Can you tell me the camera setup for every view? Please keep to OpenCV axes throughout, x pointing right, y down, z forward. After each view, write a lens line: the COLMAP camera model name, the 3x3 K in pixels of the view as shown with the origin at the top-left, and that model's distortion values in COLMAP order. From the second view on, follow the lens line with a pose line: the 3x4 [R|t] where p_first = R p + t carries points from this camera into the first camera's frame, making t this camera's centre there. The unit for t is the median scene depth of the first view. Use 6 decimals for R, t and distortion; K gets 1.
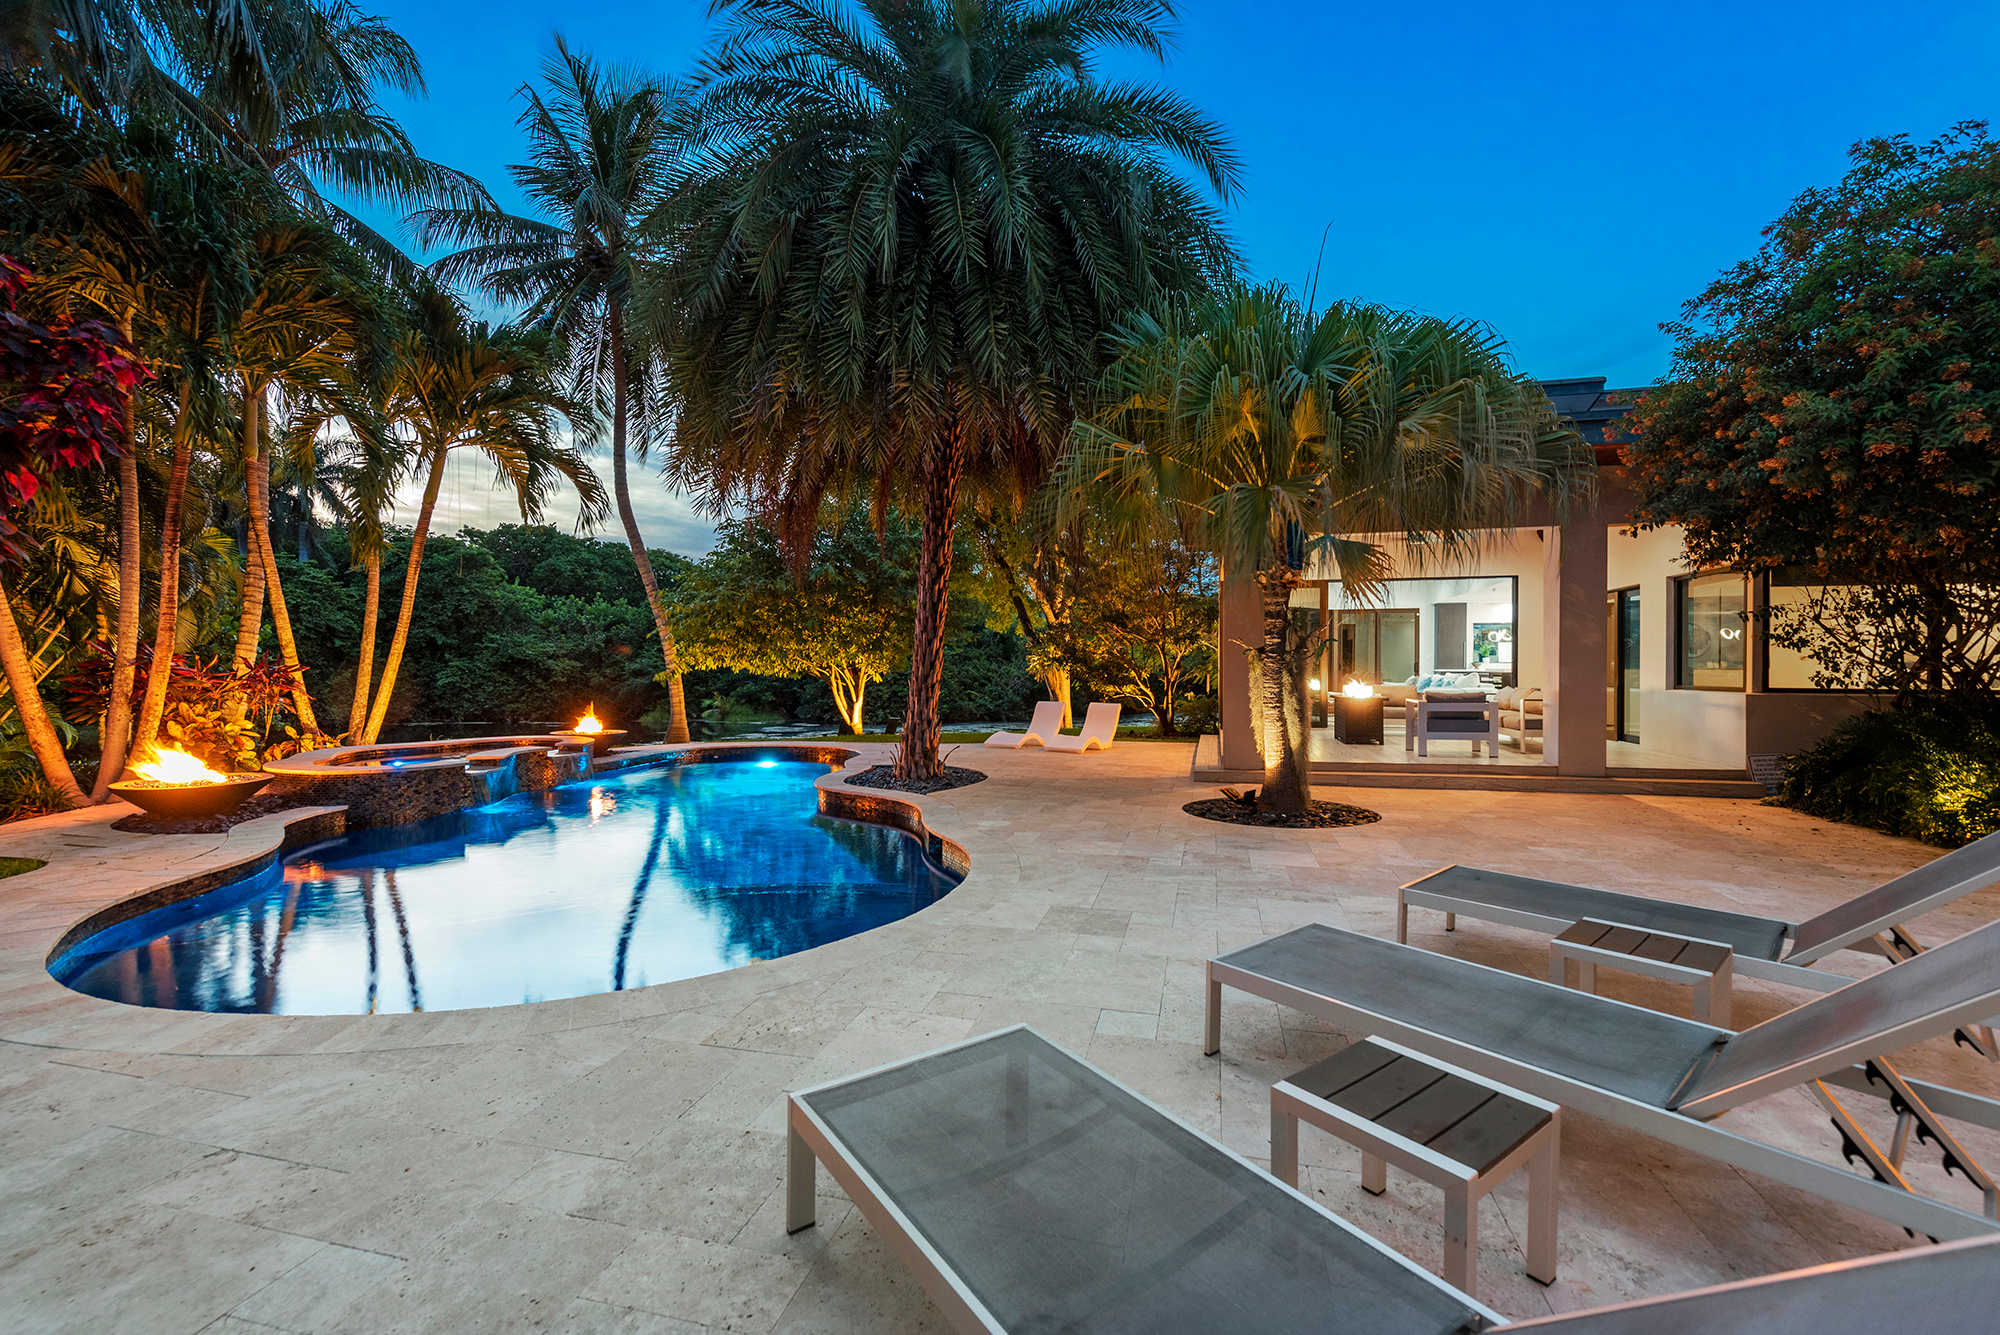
lens RADIAL K [[846.0, 0, 1003.3], [0, 846.0, 675.7], [0, 0, 1]] dist [0.001199, -0.000363]
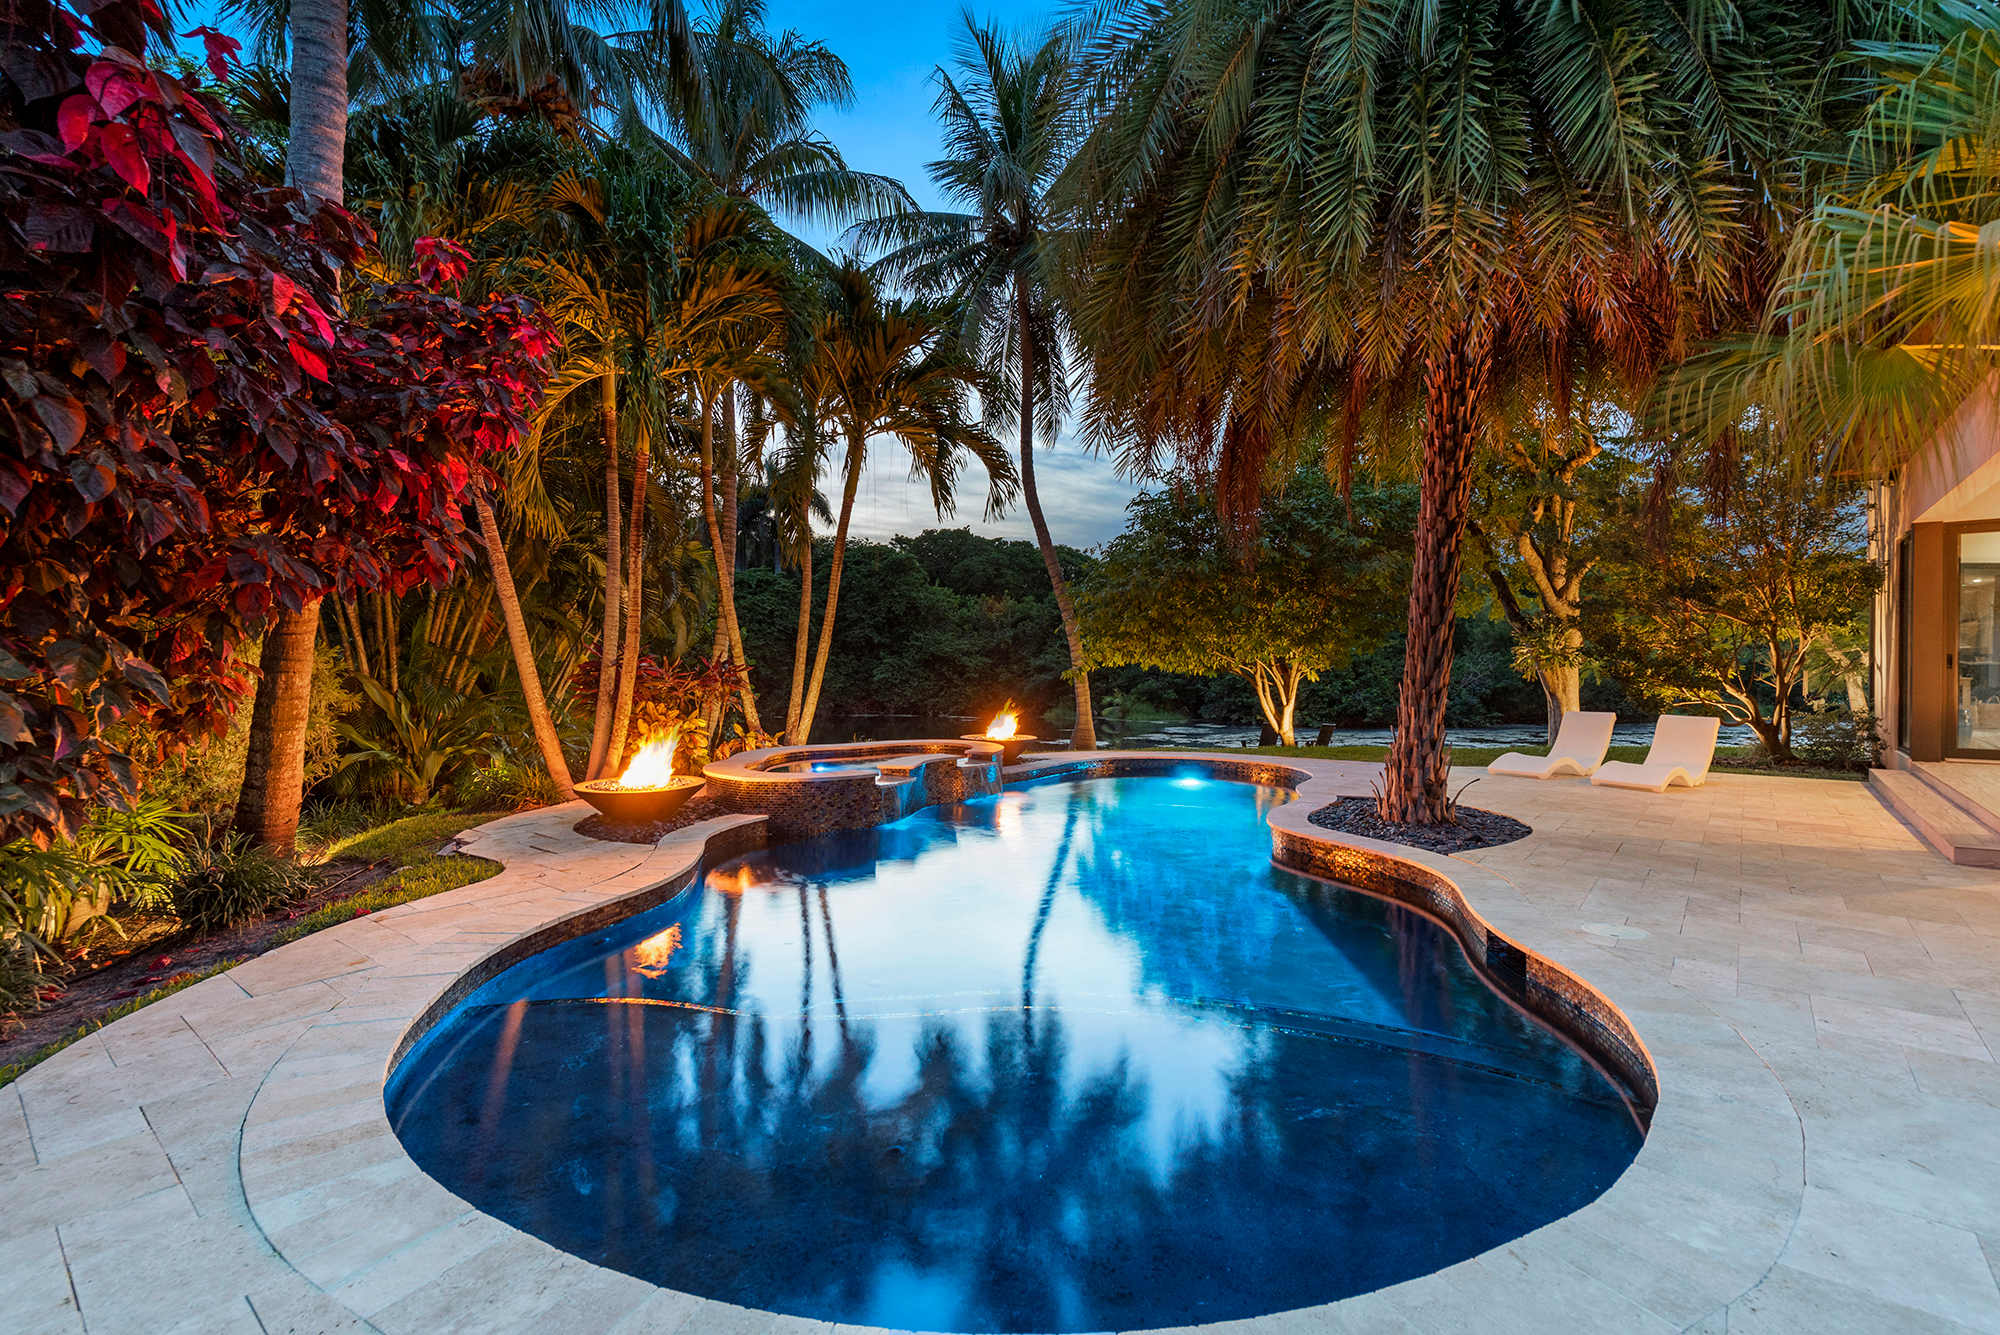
lens RADIAL K [[846.0, 0, 1003.3], [0, 846.0, 675.7], [0, 0, 1]] dist [0.001199, -0.000363]
pose [[0.900825, 0.002391, -0.434176, -0.076549], [0.000681, 0.999976, 0.006919, -0.004660], [0.434182, -0.006529, 0.900802, 0.155705]]
